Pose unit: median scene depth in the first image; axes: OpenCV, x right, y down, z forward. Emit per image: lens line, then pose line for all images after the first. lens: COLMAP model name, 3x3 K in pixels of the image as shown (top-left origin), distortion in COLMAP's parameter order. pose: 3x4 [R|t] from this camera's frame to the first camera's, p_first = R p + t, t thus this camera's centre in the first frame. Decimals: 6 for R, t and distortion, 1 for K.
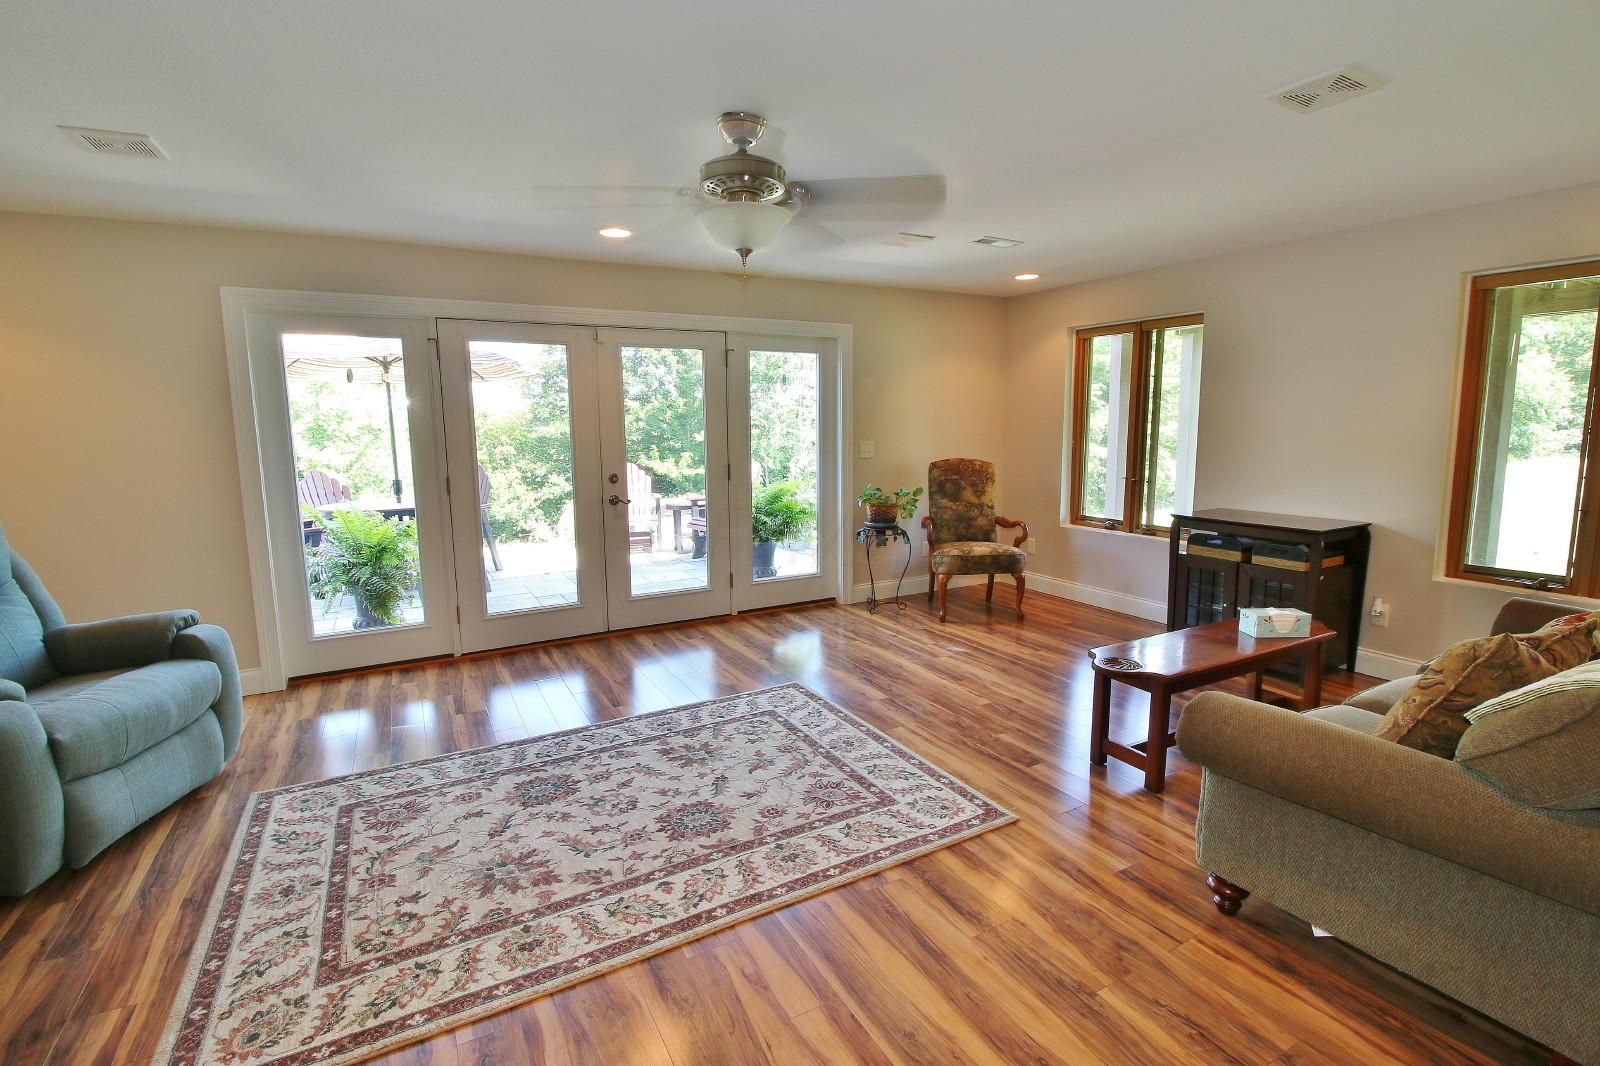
lens RADIAL K [[740.3, 0, 798.5], [0, 740.3, 528.6], [0, 0, 1]] dist [-0.005251, -0.009295]
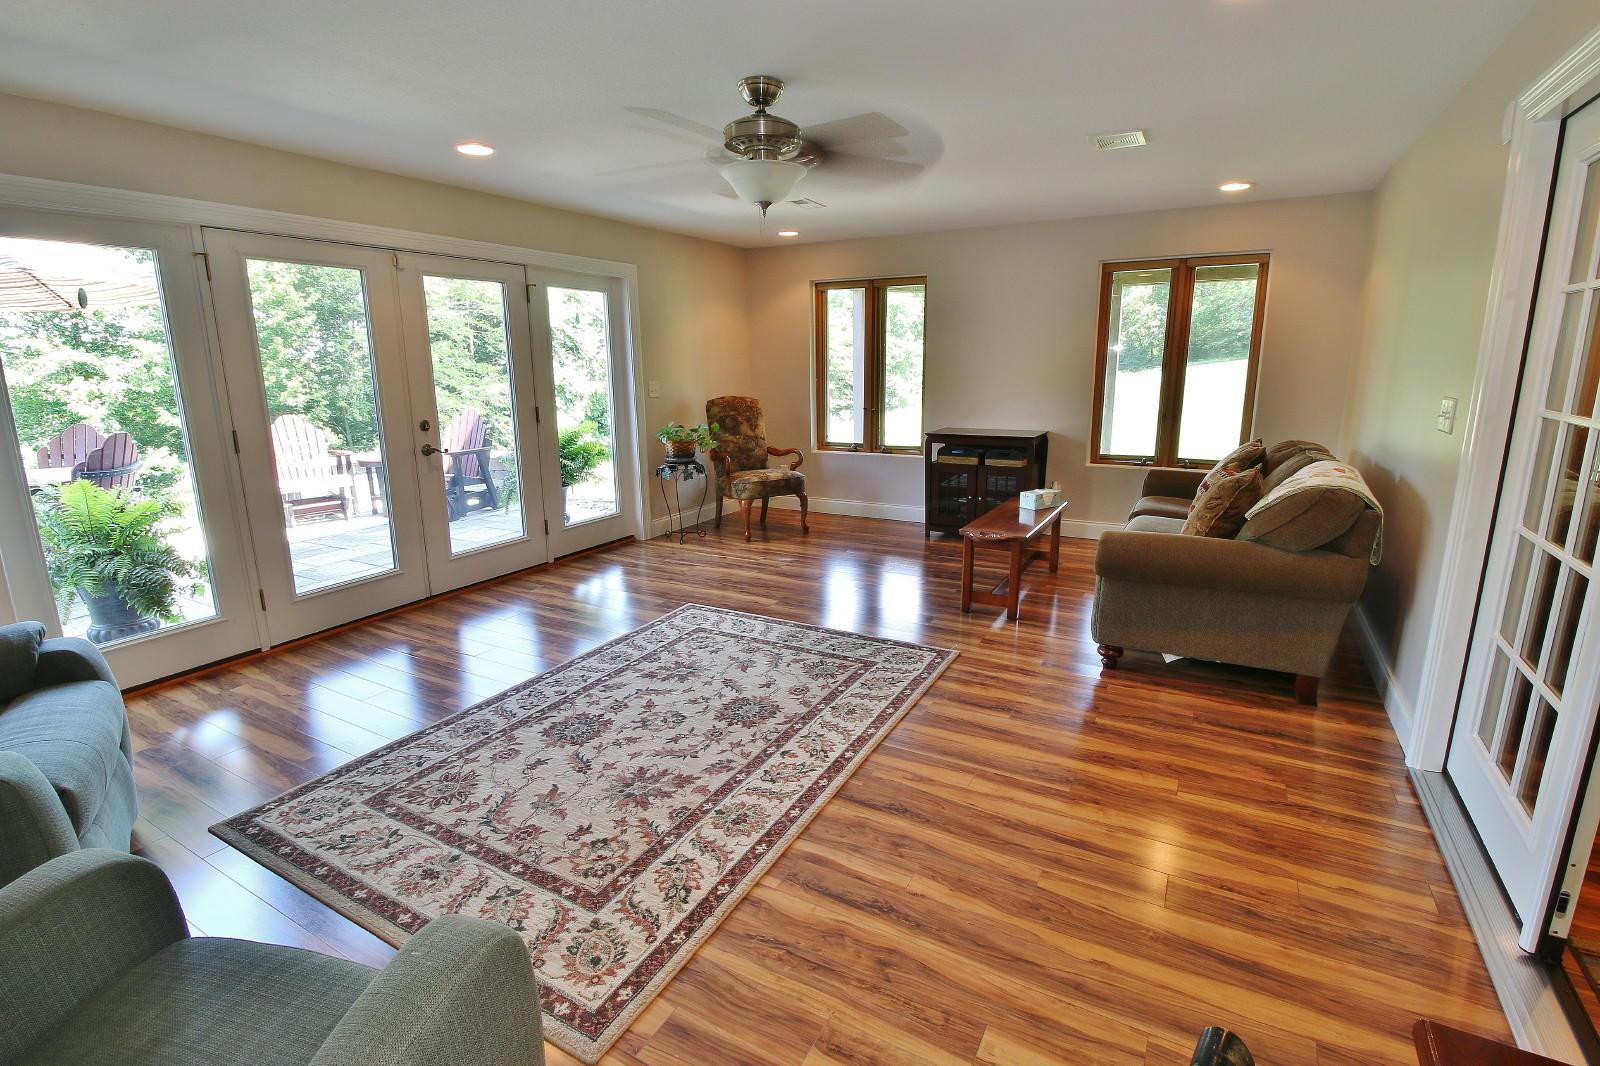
lens RADIAL K [[740.3, 0, 808.8], [0, 740.3, 527.3], [0, 0, 1]] dist [-0.005251, -0.009295]
pose [[0.847354, -0.114606, 0.518513, -0.416968], [0.077411, 0.992662, 0.092901, 0.009051], [-0.525355, -0.038581, 0.850008, -0.006999]]
